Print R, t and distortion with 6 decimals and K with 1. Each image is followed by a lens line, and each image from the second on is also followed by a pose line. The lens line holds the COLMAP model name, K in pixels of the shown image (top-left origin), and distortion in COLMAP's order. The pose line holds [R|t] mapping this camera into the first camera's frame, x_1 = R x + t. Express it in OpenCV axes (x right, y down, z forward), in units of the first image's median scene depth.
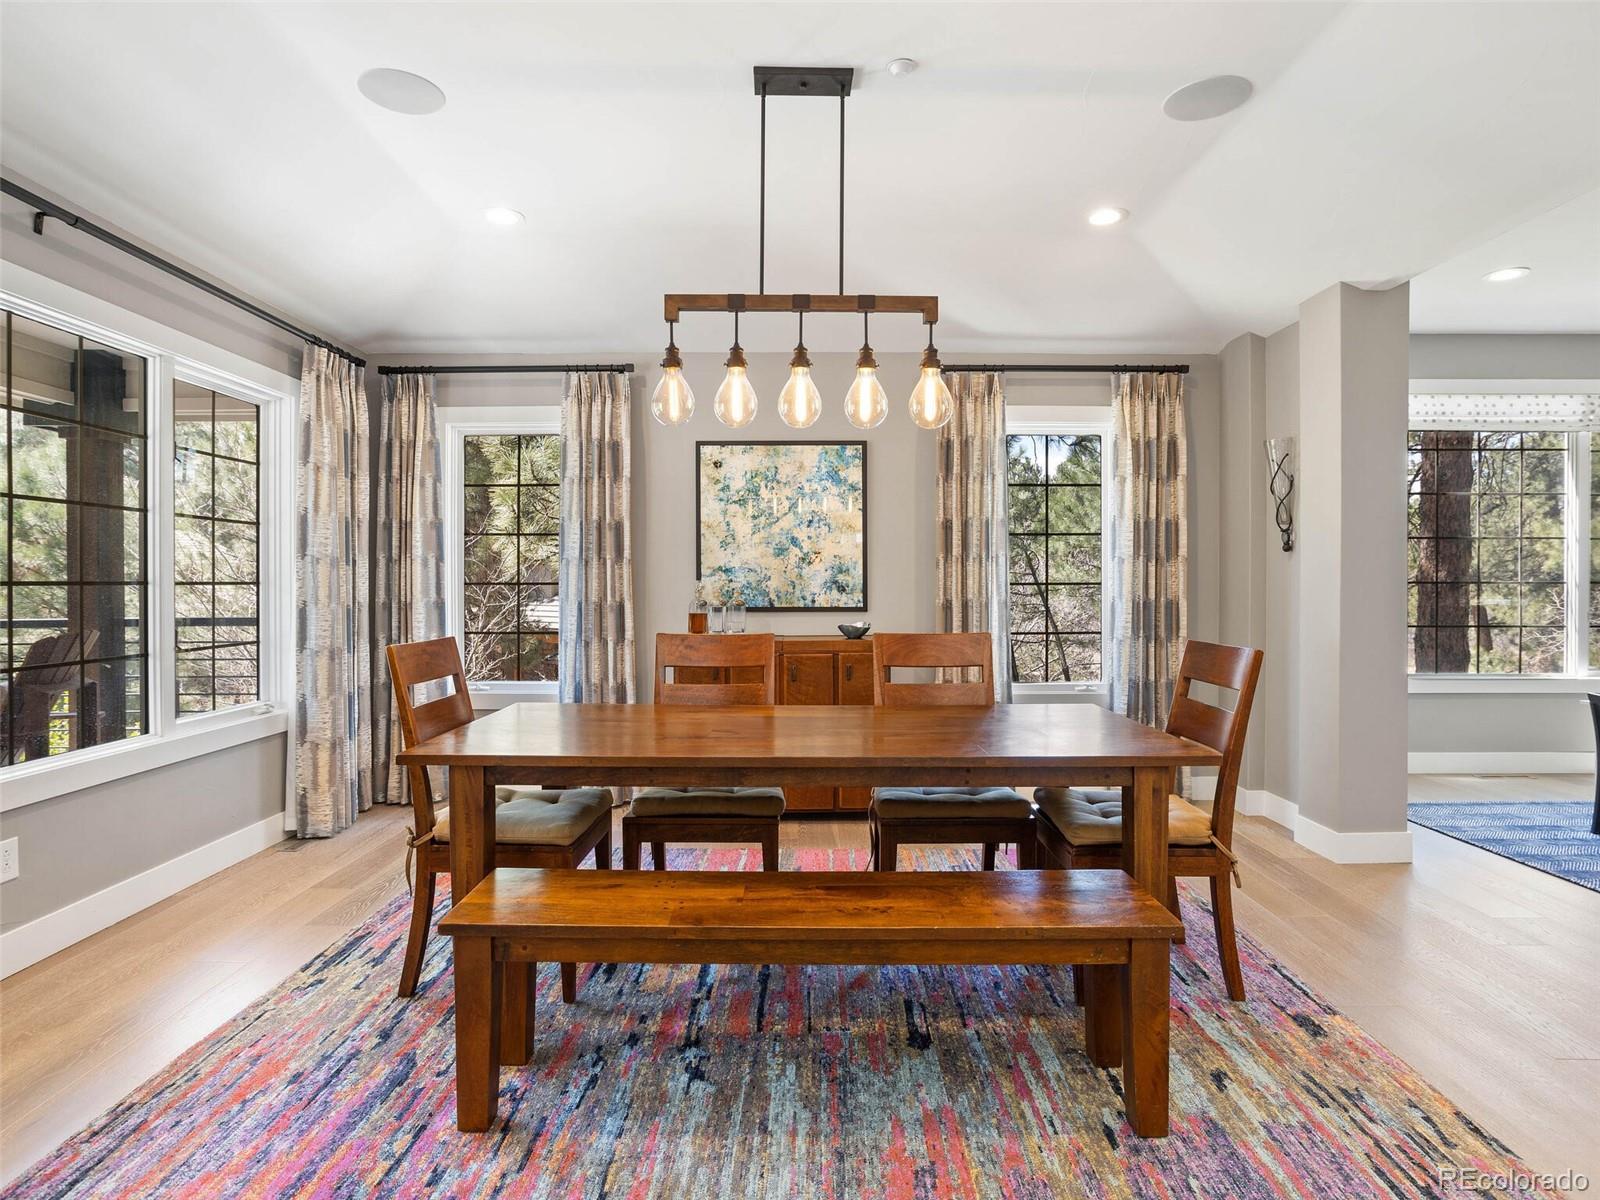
lens RADIAL K [[889.5, 0, 804.6], [0, 889.5, 596.6], [0, 0, 1]] dist [-0.004409, -0.000288]
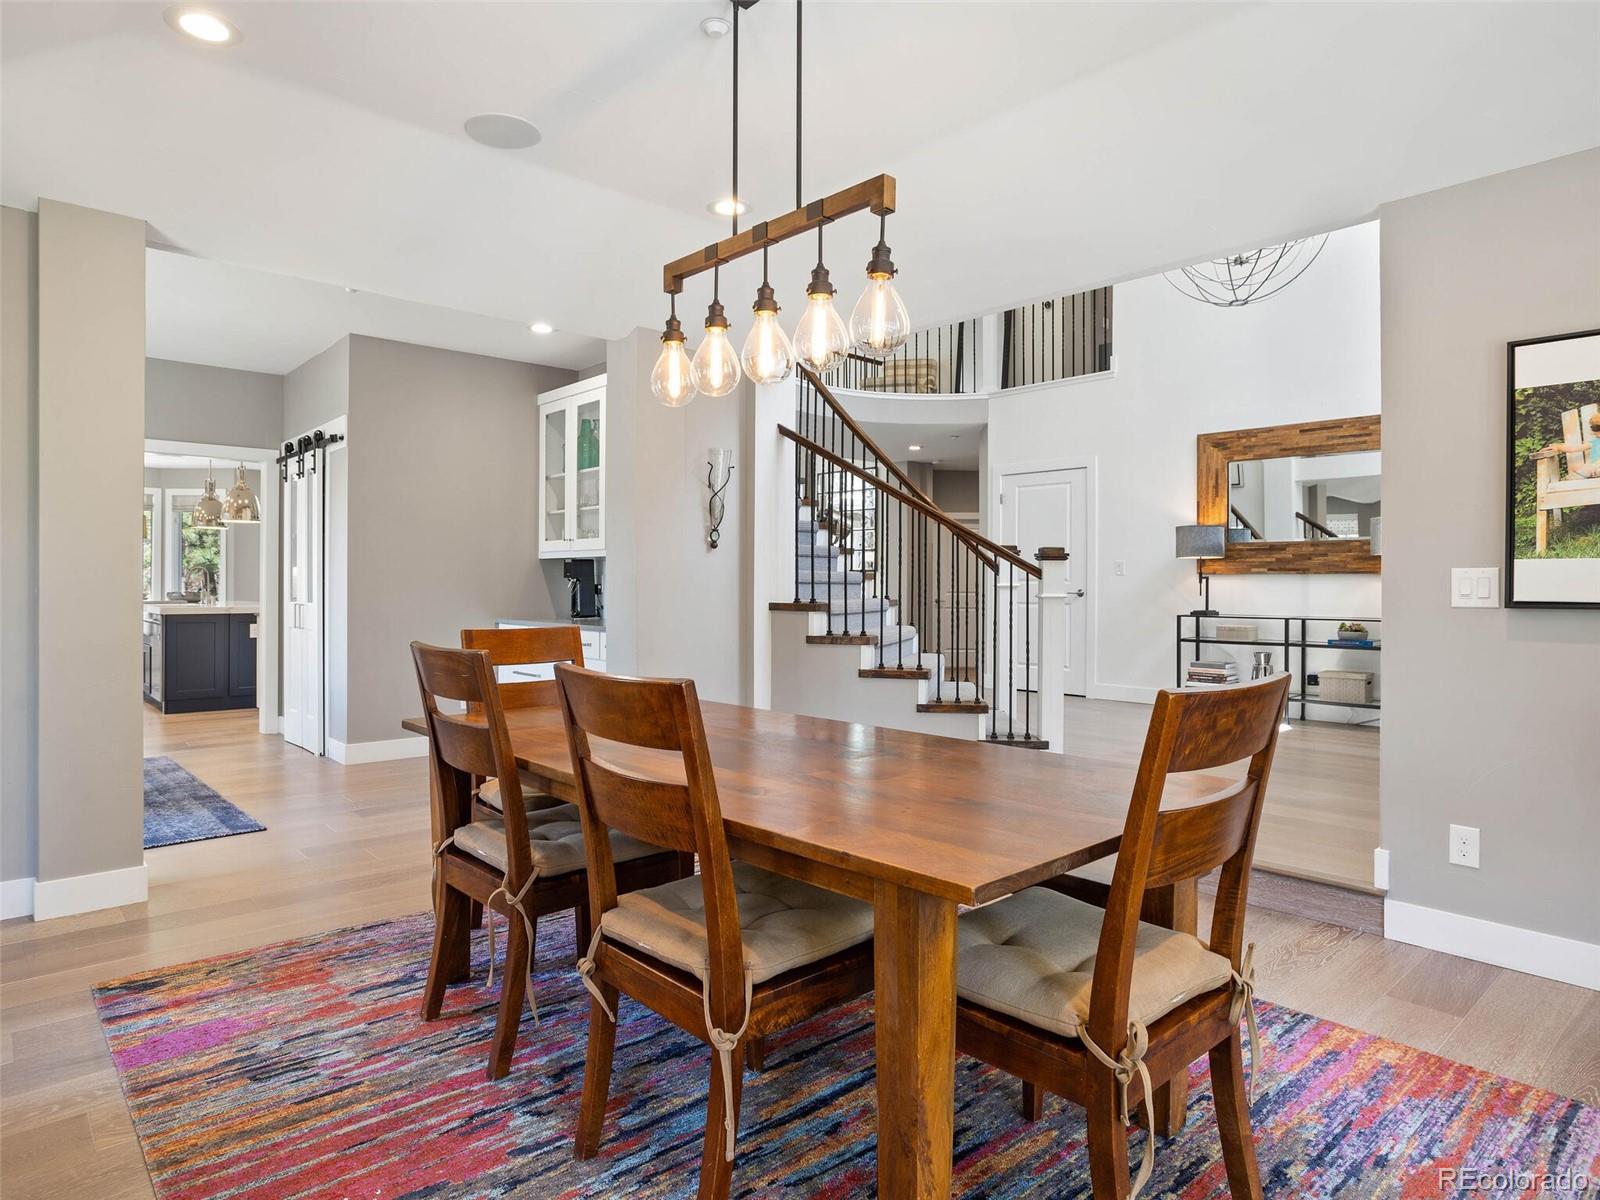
lens RADIAL K [[942.1, 0, 800.6], [0, 942.1, 598.6], [0, 0, 1]] dist [-0.009918, -0.000218]
pose [[-0.684532, -0.002633, 0.728978, -0.834508], [-0.000975, 0.999996, 0.002696, 0.012723], [-0.728983, 0.001135, -0.684531, 1.985331]]
